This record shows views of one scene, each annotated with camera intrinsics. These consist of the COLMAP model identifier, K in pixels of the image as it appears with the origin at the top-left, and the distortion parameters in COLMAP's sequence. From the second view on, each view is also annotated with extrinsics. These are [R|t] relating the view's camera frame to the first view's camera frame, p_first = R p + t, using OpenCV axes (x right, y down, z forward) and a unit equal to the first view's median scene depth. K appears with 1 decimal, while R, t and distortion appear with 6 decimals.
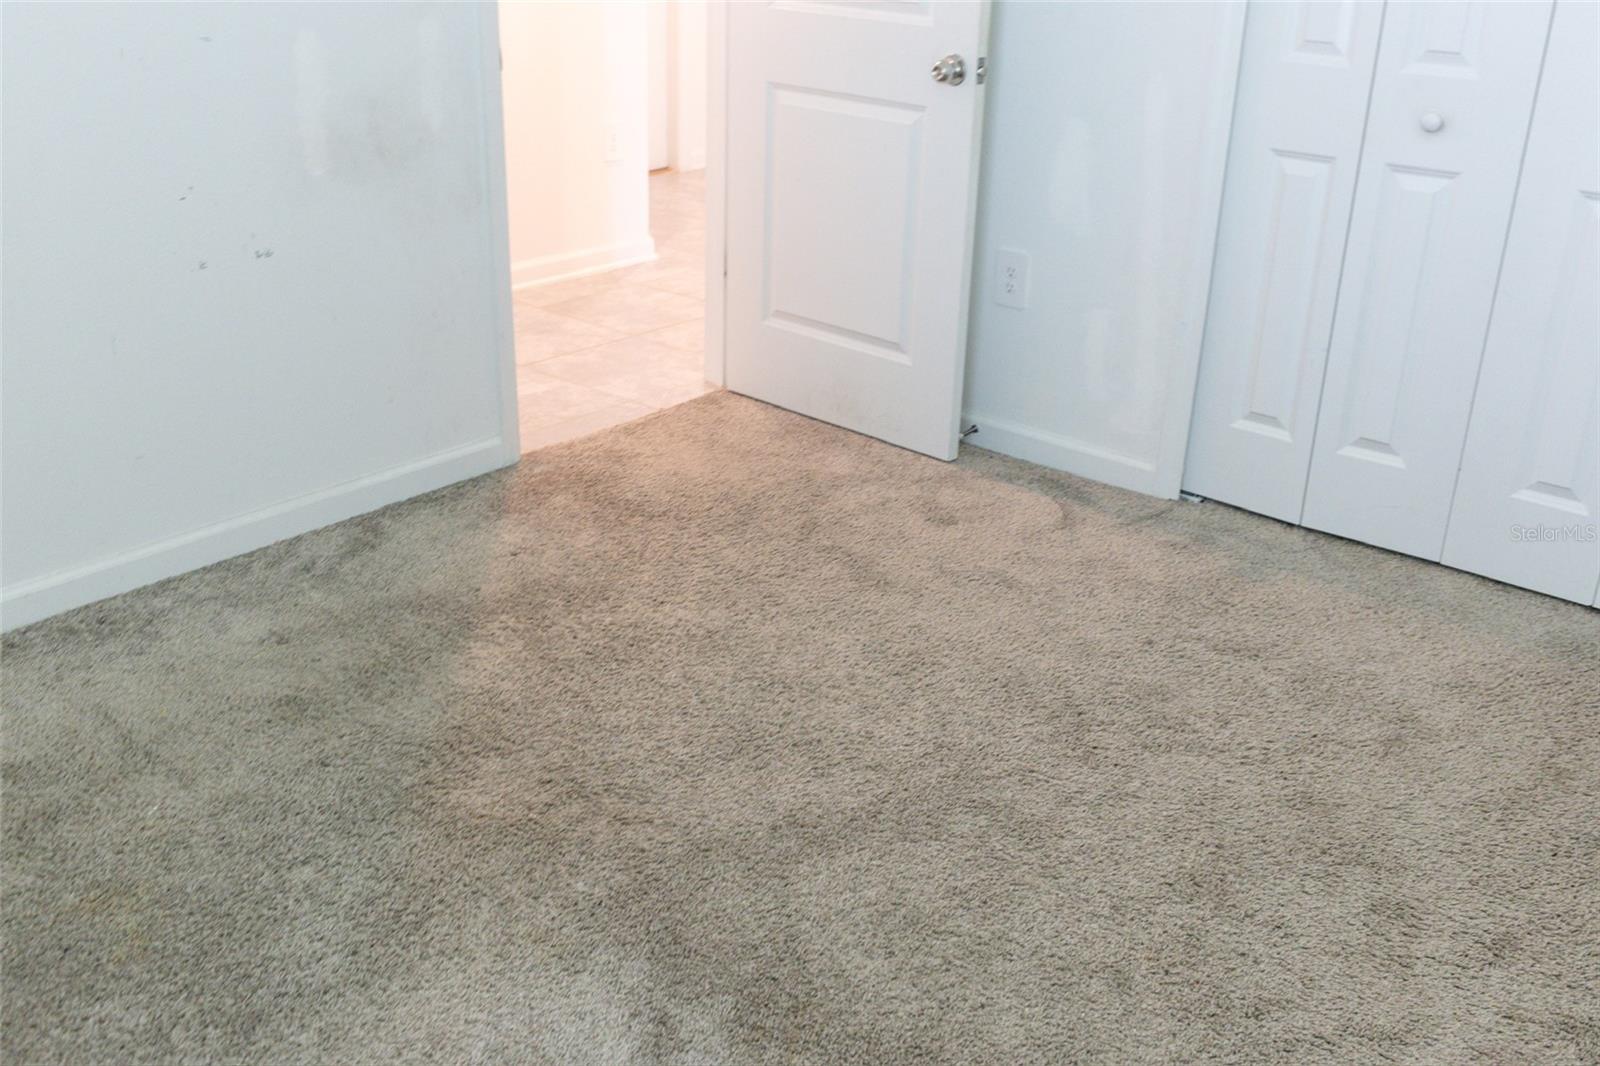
lens RADIAL K [[1520.3, 0, 800.0], [0, 1520.3, 533.0], [0, 0, 1]] dist [0.006476, -0.013069]
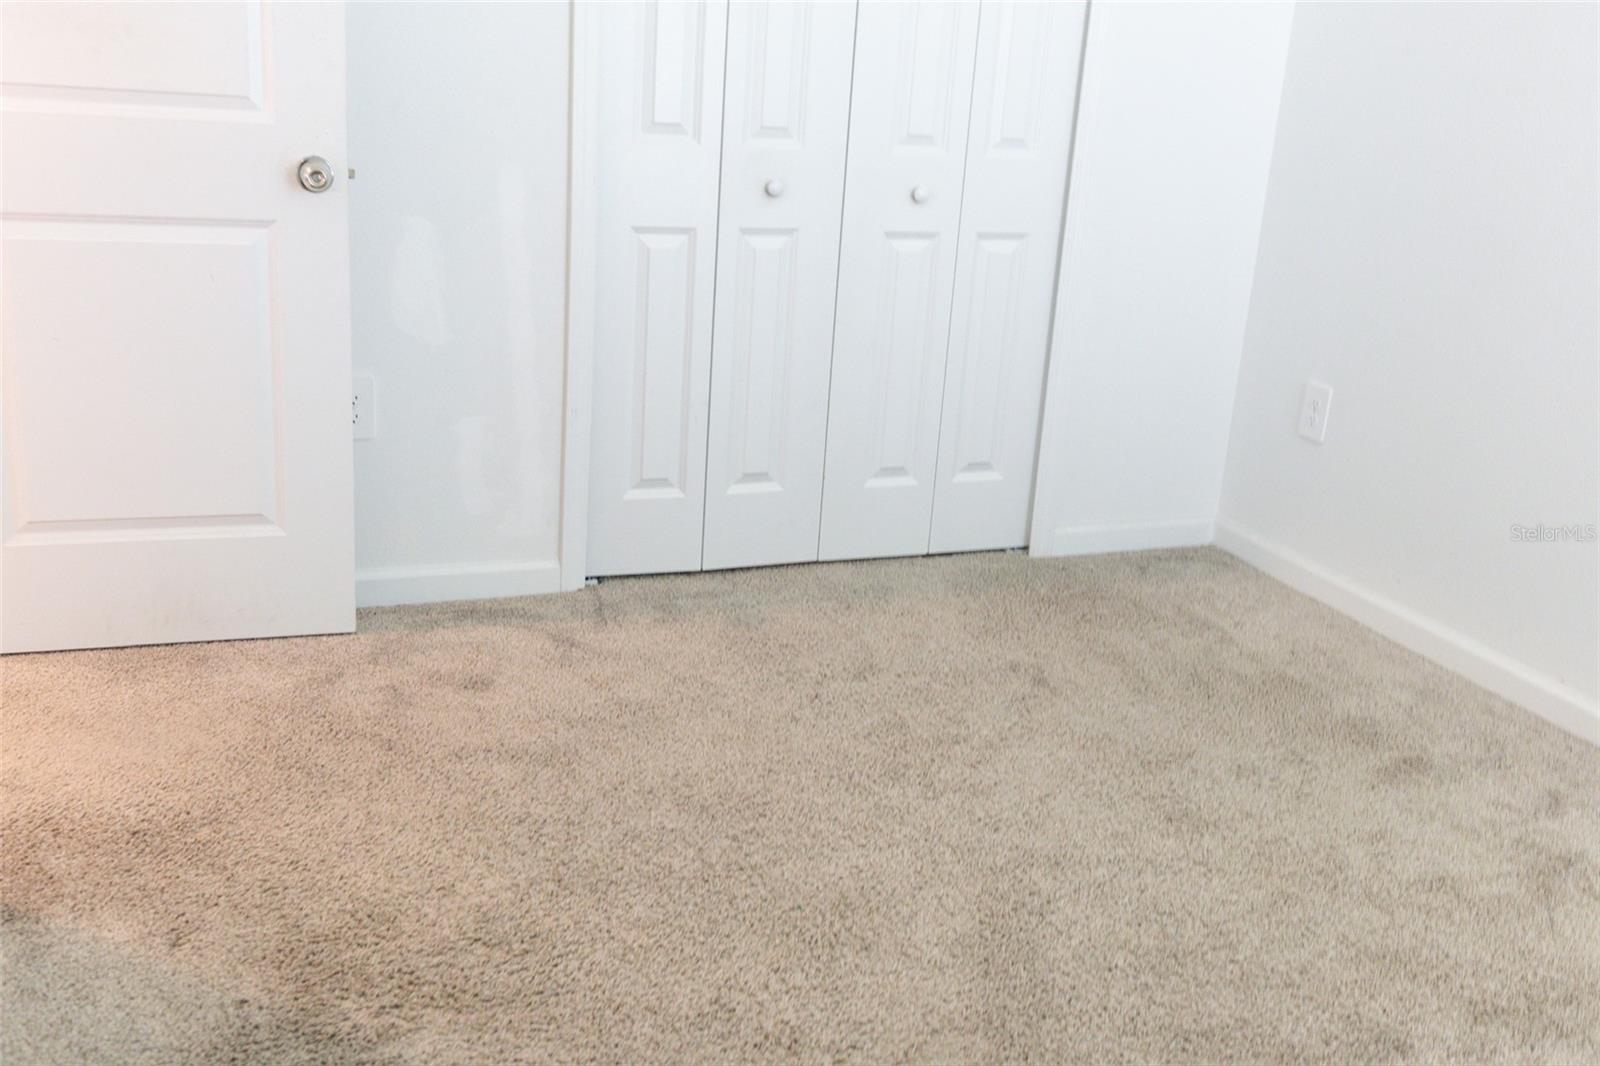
lens RADIAL K [[1612.9, 0, 800.0], [0, 1612.9, 533.0], [0, 0, 1]] dist [0.010563, -0.020898]
pose [[0.442670, -0.262168, 0.857503, -0.600087], [0.297808, 0.945006, 0.135183, -0.161901], [-0.845786, 0.195530, 0.496401, 0.381959]]
